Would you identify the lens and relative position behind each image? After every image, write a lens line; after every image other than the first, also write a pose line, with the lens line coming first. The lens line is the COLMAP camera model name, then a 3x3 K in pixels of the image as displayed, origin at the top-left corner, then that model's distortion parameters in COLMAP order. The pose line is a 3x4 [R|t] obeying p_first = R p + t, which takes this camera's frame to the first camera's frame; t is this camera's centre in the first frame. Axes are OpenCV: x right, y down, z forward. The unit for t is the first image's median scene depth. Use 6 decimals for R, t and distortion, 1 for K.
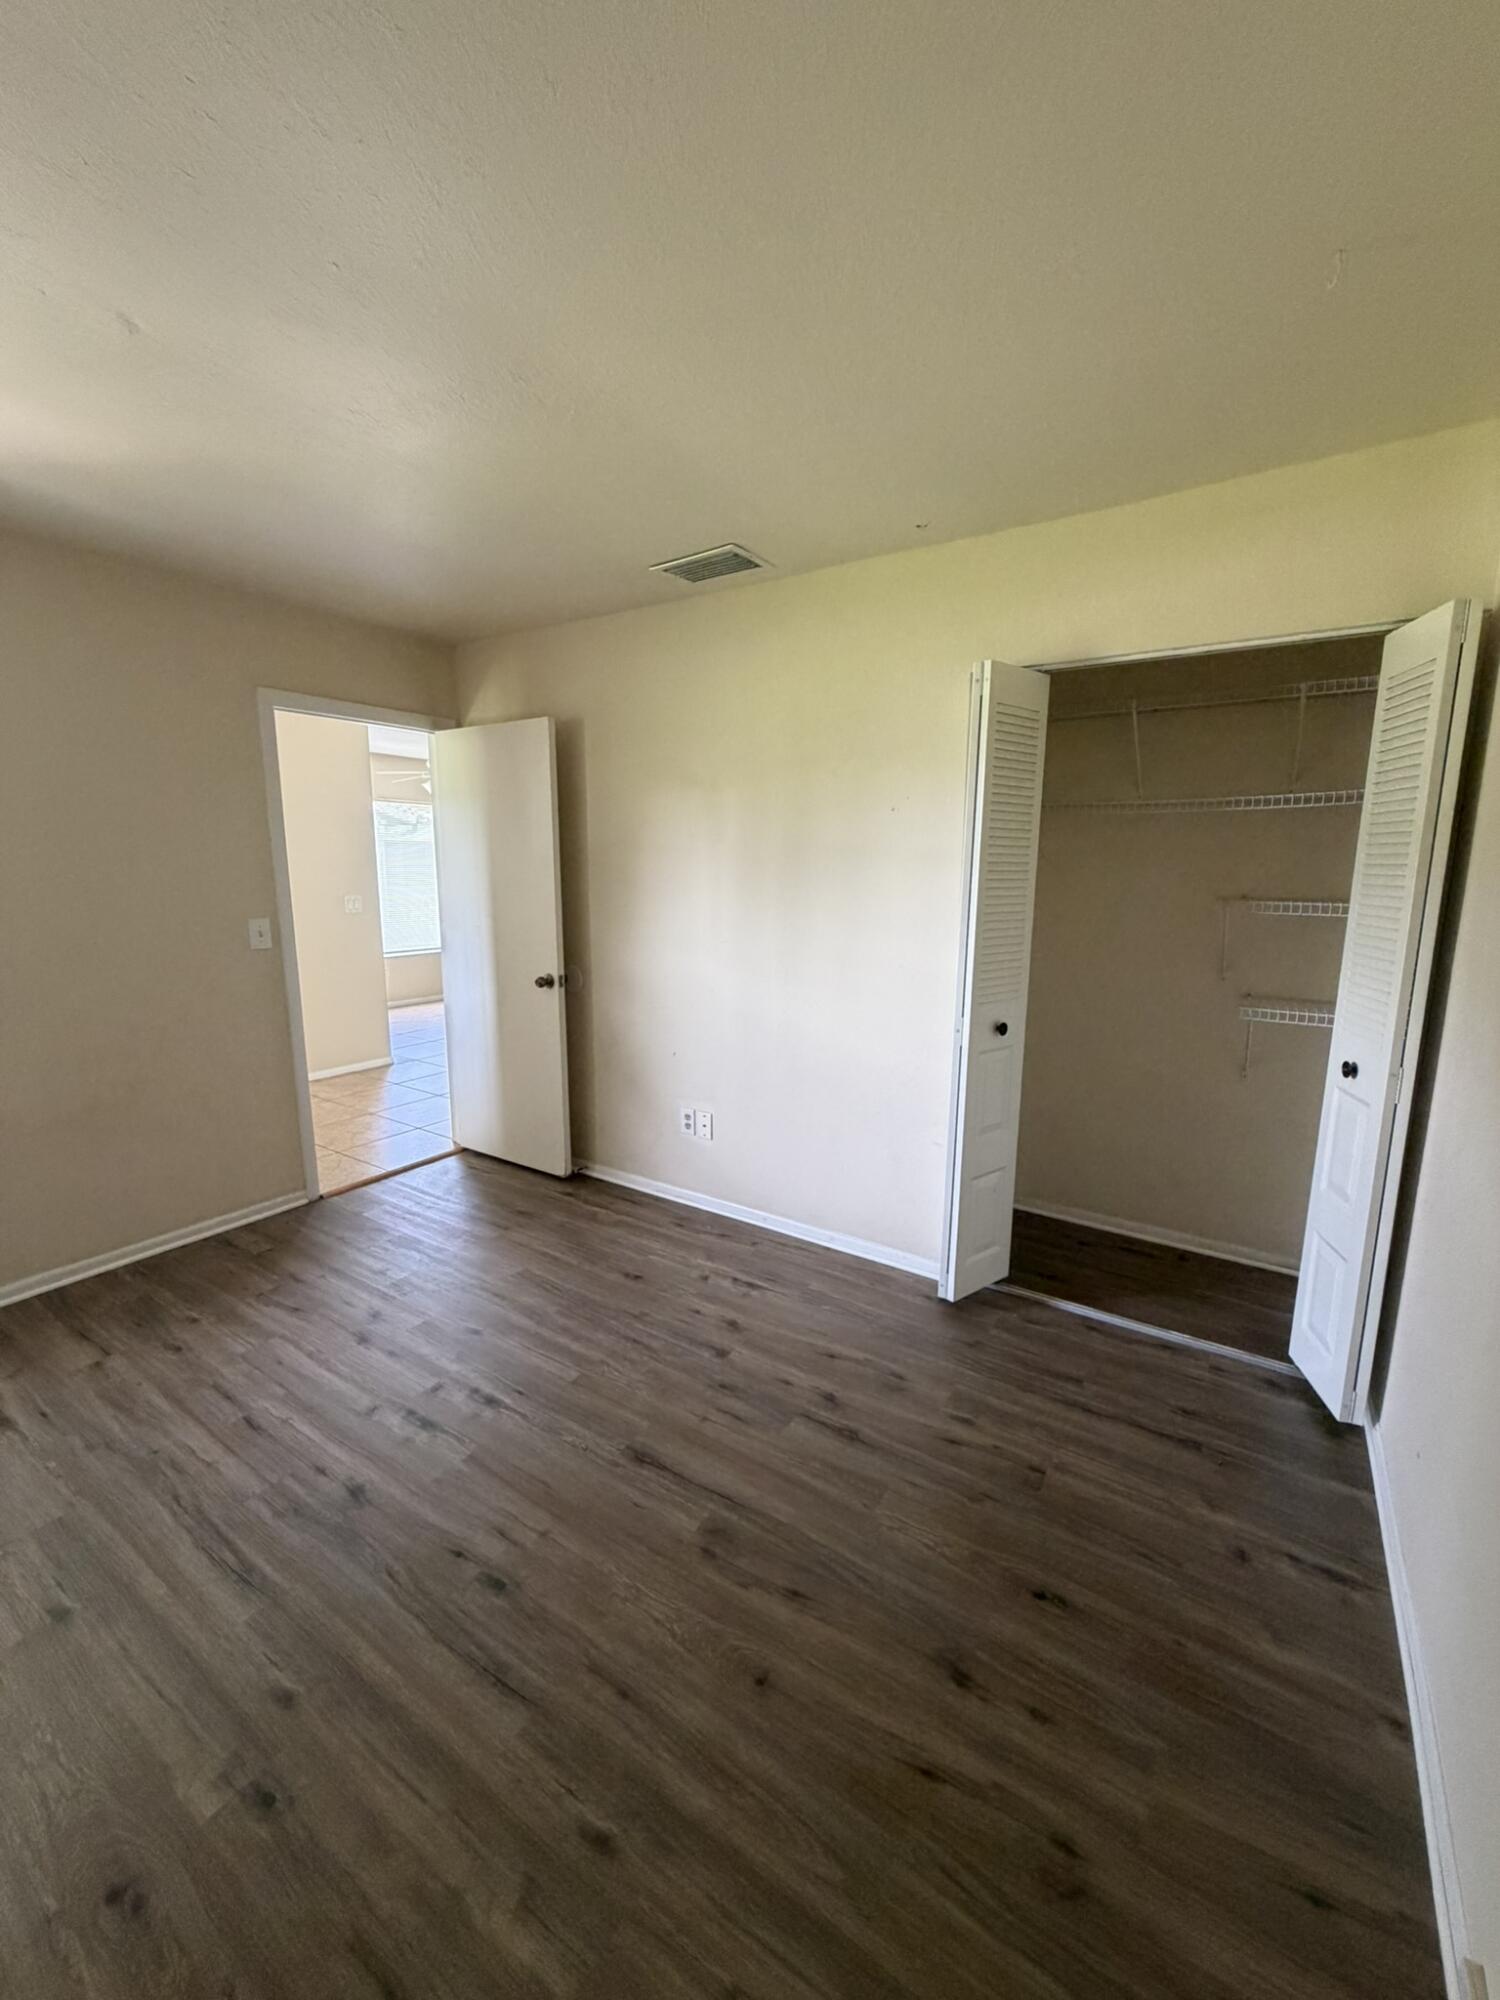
lens RADIAL K [[799.9, 0, 754.3], [0, 799.9, 997.3], [0, 0, 1]] dist [-0.000381, -0.000024]
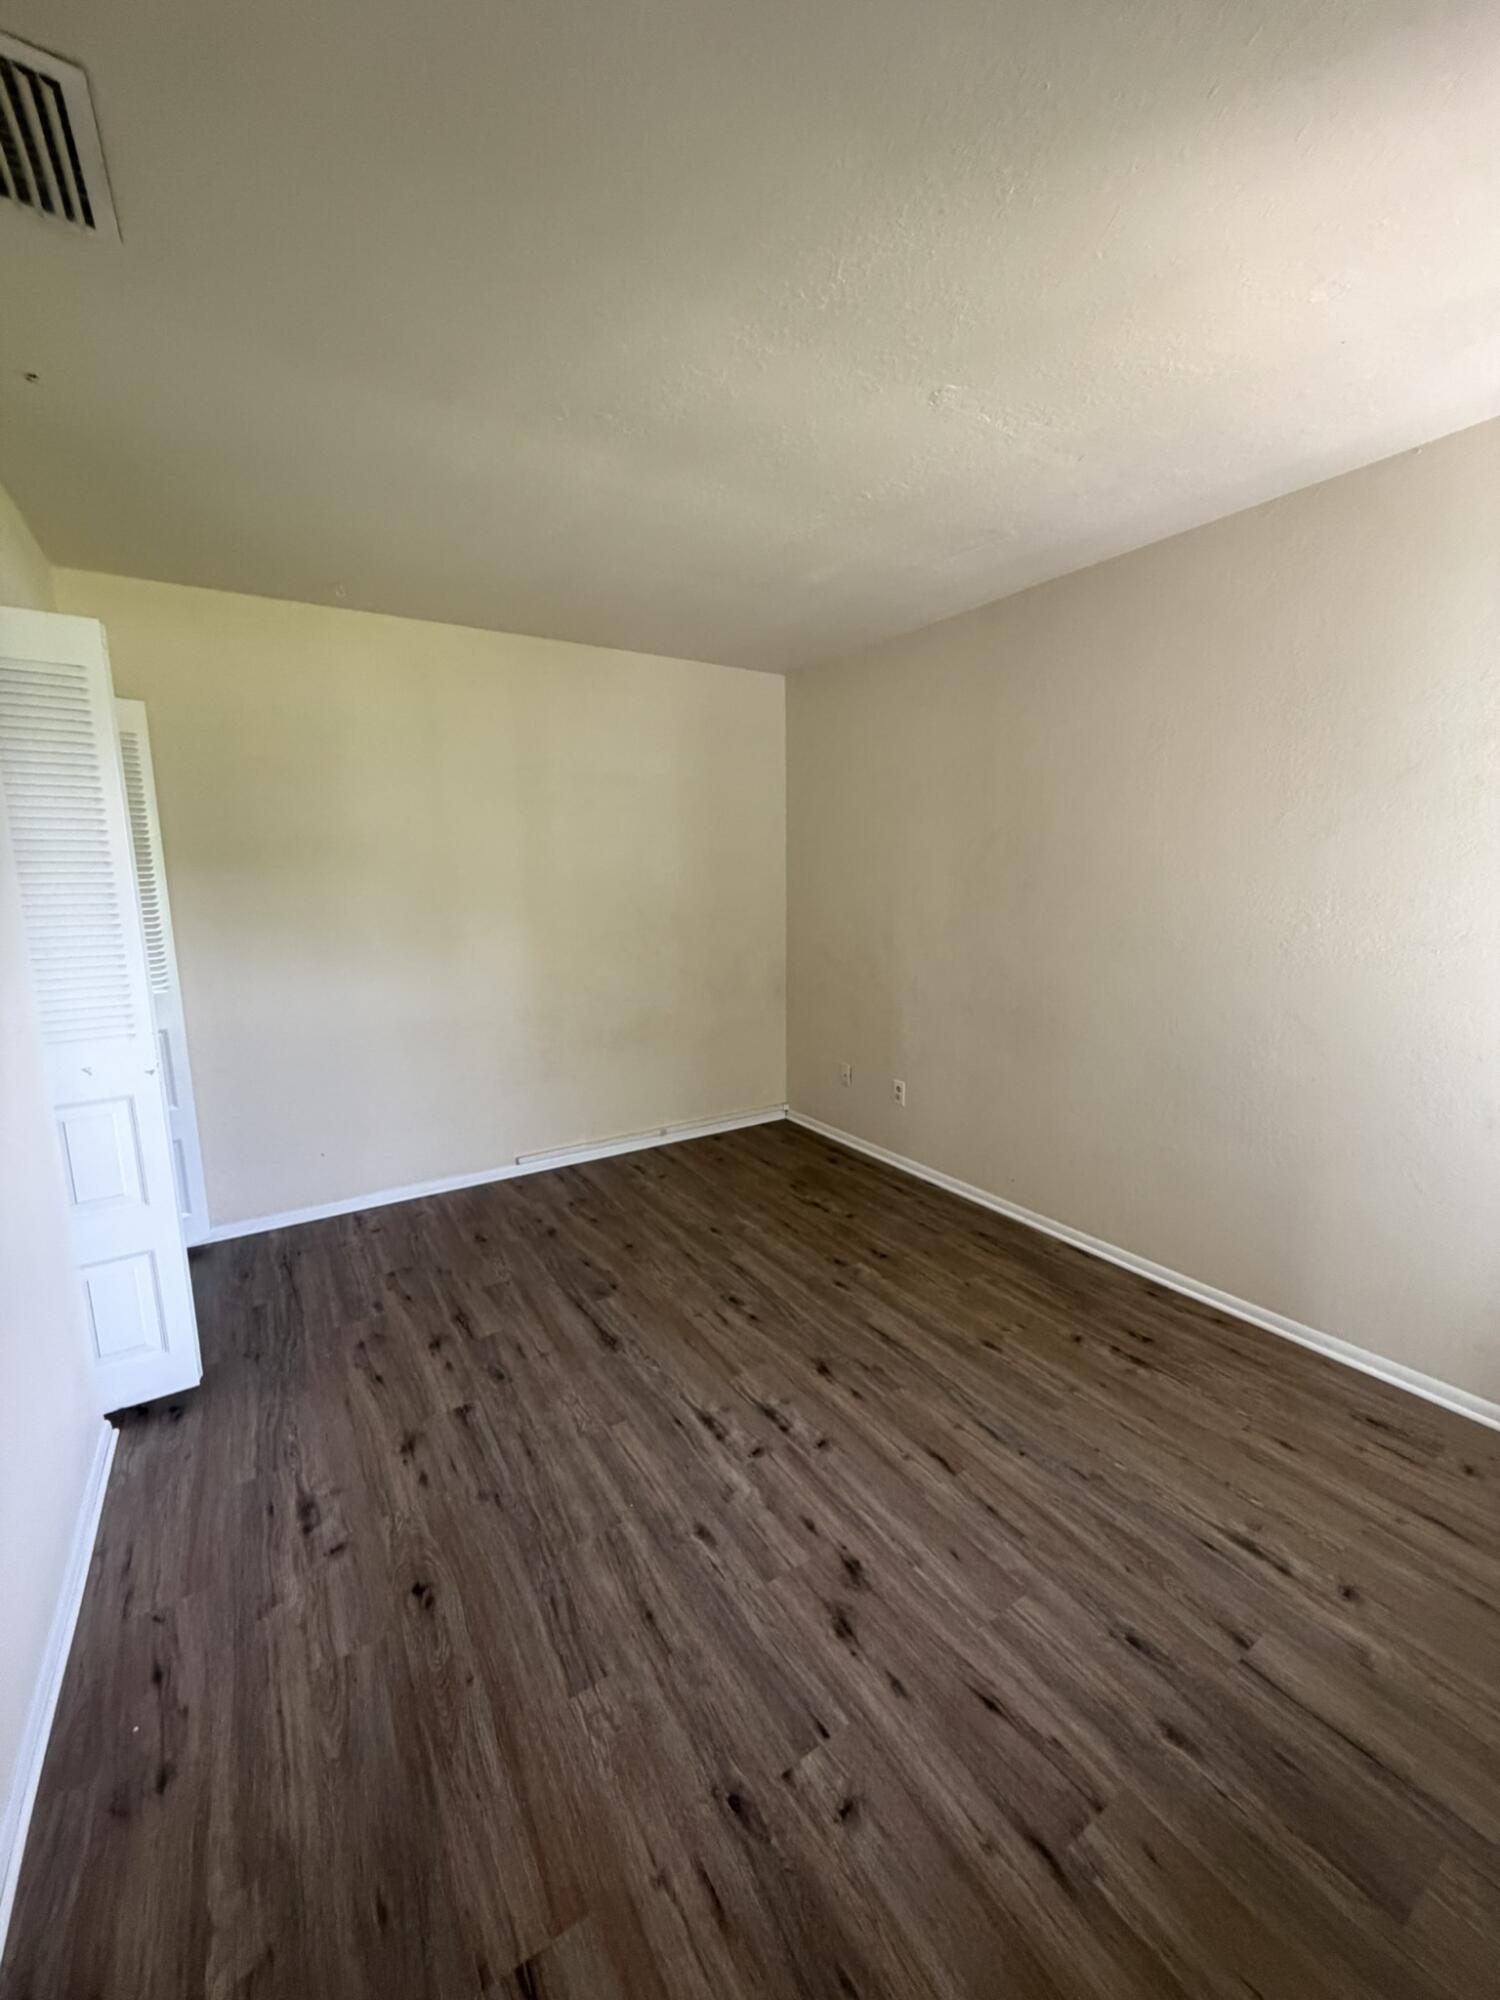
lens RADIAL K [[799.9, 0, 754.3], [0, 799.9, 997.3], [0, 0, 1]] dist [-0.000381, -0.000024]
pose [[-0.911405, -0.063272, 0.406617, -0.756852], [0.071666, 0.948604, 0.308243, -0.276622], [-0.405222, 0.310075, -0.860029, 1.684696]]
